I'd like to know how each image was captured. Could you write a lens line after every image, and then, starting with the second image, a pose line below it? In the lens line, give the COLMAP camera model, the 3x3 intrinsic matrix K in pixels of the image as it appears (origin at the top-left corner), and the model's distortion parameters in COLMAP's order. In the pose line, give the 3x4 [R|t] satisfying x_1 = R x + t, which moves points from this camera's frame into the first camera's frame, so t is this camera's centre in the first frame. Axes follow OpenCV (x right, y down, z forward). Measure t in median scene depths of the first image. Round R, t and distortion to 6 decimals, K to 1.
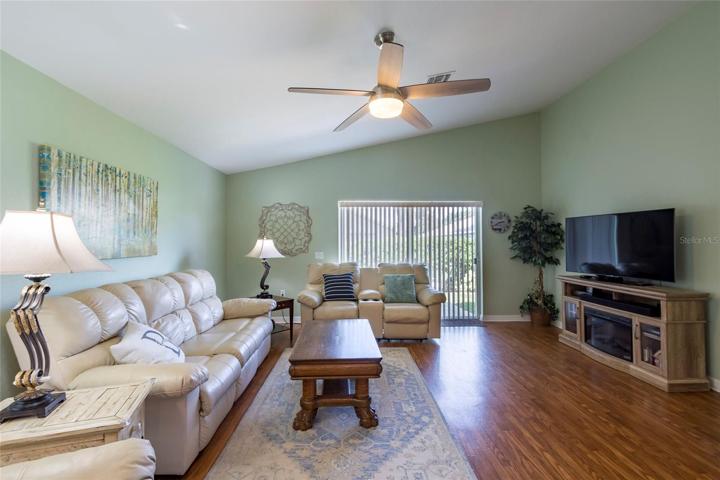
lens RADIAL K [[329.4, 0, 366.4], [0, 329.4, 238.0], [0, 0, 1]] dist [0.015046, -0.000219]
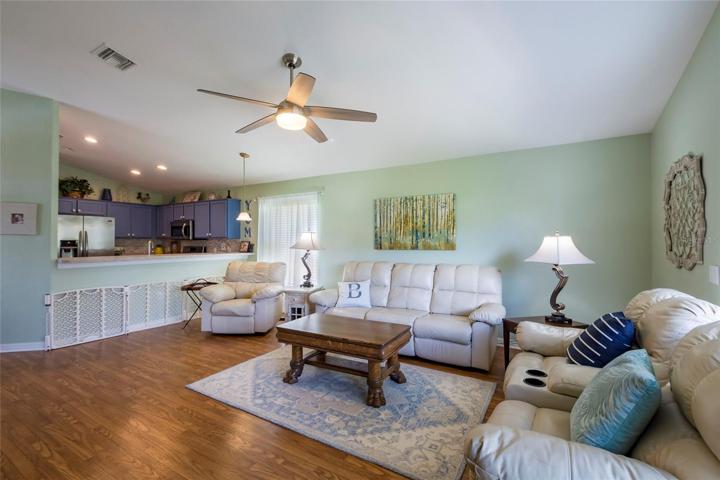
lens RADIAL K [[328.3, 0, 352.0], [0, 328.3, 238.8], [0, 0, 1]] dist [0.018214, -0.016426]
pose [[-0.583194, -0.002117, -0.812330, 0.515157], [0.010627, 0.999891, -0.010235, 0.012611], [0.812263, -0.014602, -0.583108, 1.099908]]
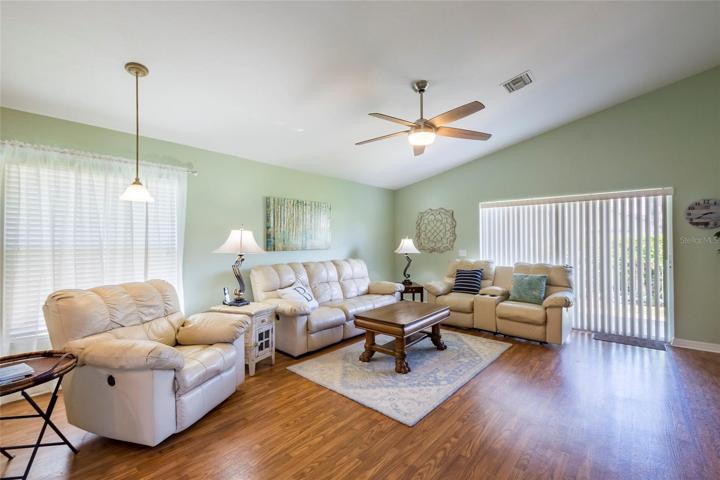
lens RADIAL K [[328.3, 0, 352.0], [0, 328.3, 238.8], [0, 0, 1]] dist [0.018214, -0.016426]
pose [[0.708319, -0.004485, -0.705878, 0.472472], [0.008959, 0.999956, 0.002637, -0.001975], [0.705836, -0.008192, 0.708328, -0.071388]]
